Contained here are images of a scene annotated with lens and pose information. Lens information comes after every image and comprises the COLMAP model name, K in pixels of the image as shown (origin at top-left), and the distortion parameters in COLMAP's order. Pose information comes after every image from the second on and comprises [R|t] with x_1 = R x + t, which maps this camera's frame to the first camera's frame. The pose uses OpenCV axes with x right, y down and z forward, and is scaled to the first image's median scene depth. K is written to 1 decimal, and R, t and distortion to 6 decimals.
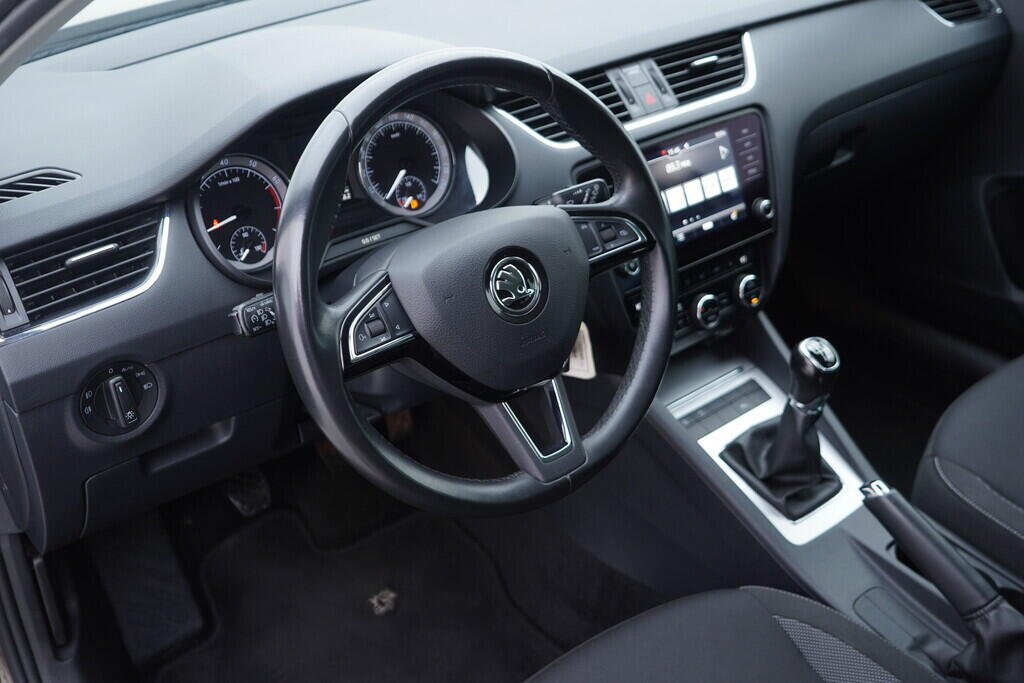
lens RADIAL K [[995.9, 0, 512.0], [0, 995.9, 341.5], [0, 0, 1]] dist [-0.015486, 0.003041]
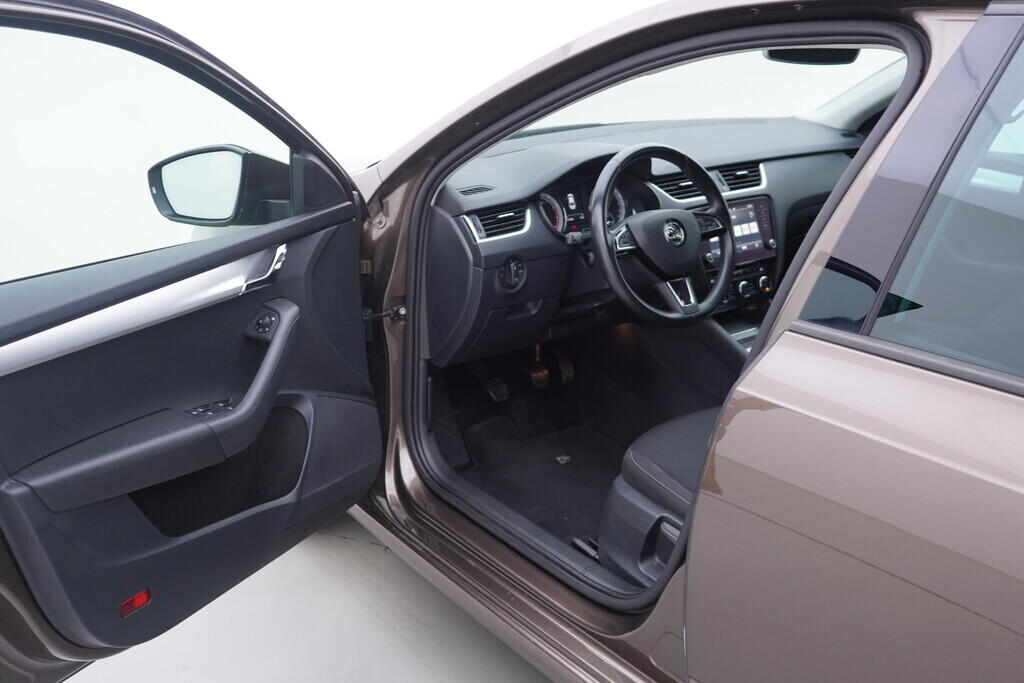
lens RADIAL K [[995.9, 0, 512.0], [0, 995.9, 341.5], [0, 0, 1]] dist [-0.015486, 0.003041]
pose [[0.999301, 0.037252, -0.002970, -0.276225], [-0.037041, 0.976818, -0.210842, 0.535507], [-0.004953, 0.210805, 0.977516, -0.990727]]
